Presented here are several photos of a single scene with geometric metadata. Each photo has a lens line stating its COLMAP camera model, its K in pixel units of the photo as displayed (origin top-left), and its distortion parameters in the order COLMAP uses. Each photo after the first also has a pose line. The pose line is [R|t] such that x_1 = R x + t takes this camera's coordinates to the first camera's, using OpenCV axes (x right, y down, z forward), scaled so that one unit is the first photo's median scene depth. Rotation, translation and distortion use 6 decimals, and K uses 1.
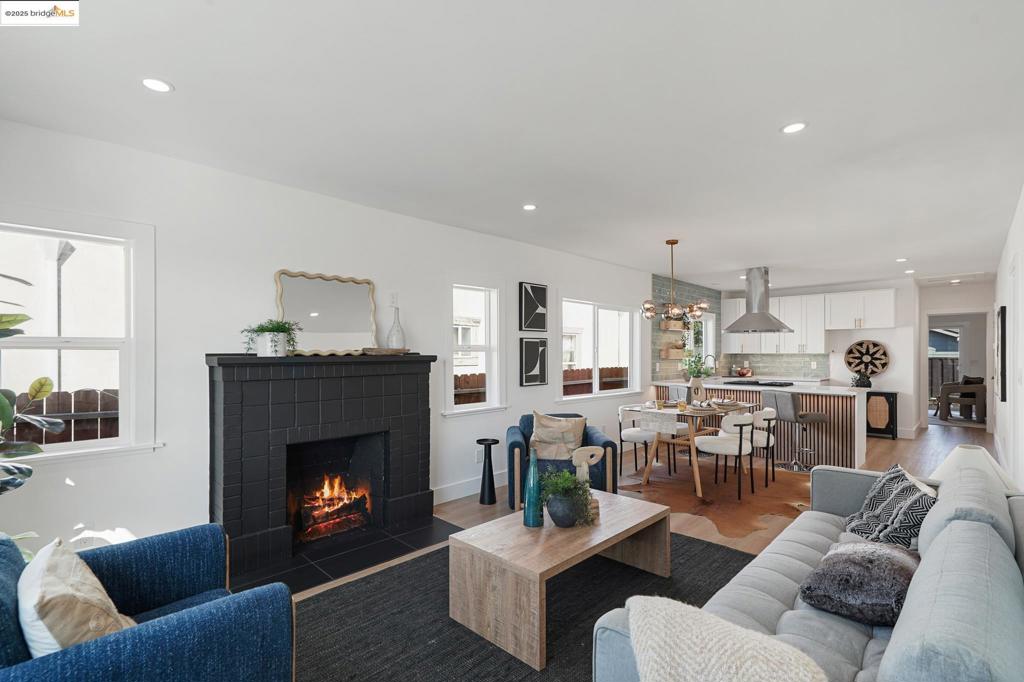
lens RADIAL K [[479.7, 0, 498.1], [0, 479.7, 352.4], [0, 0, 1]] dist [-0.001656, -0.001952]
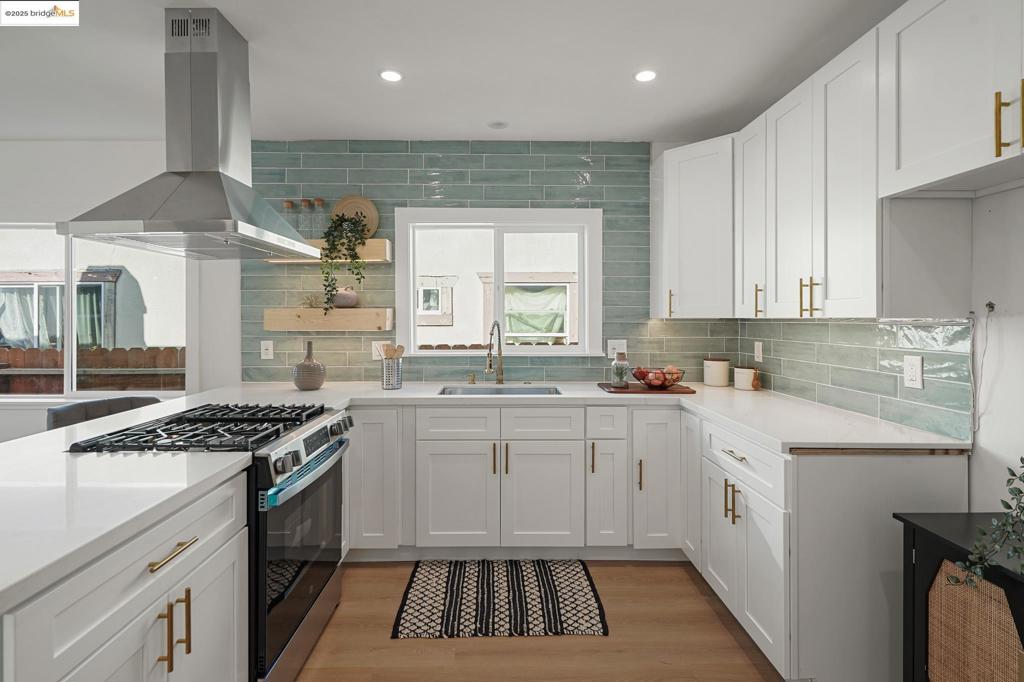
lens RADIAL K [[479.7, 0, 502.4], [0, 479.7, 321.2], [0, 0, 1]] dist [-0.001656, -0.001952]
pose [[0.718861, 0.004075, -0.695142, 0.736858], [0.003890, 0.999944, 0.009885, 0.000945], [0.695143, -0.009810, 0.718805, 0.776097]]
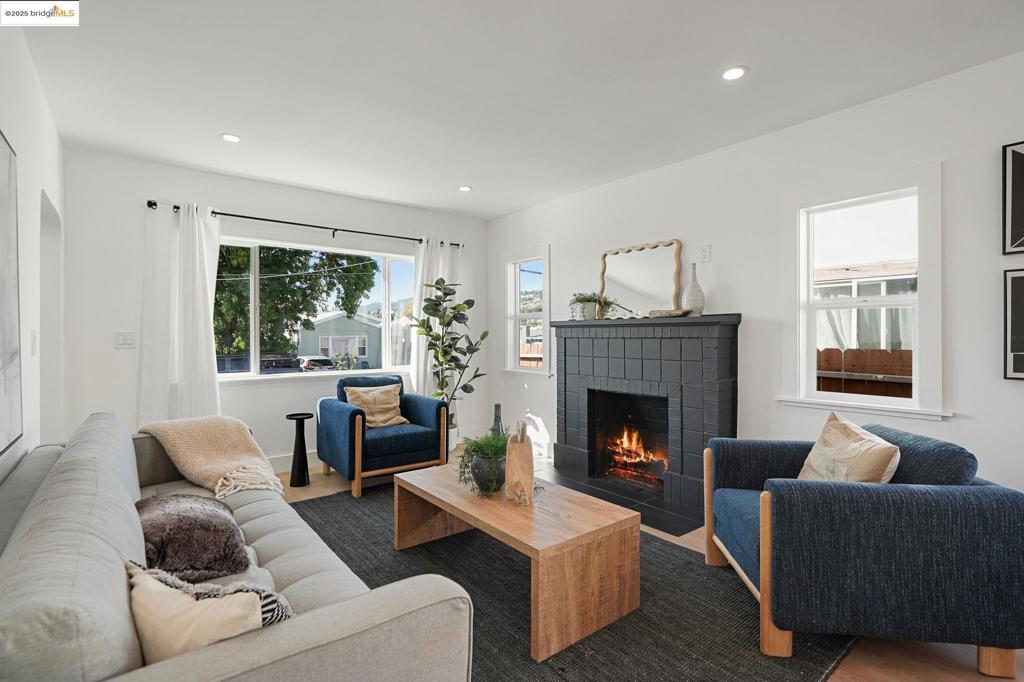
lens RADIAL K [[479.7, 0, 498.0], [0, 479.7, 339.0], [0, 0, 1]] dist [-0.001656, -0.001952]
pose [[-0.125084, 0.010699, -0.992088, 0.356058], [0.002811, 0.999942, 0.010429, 0.017653], [0.992142, -0.001484, -0.125107, 0.384584]]
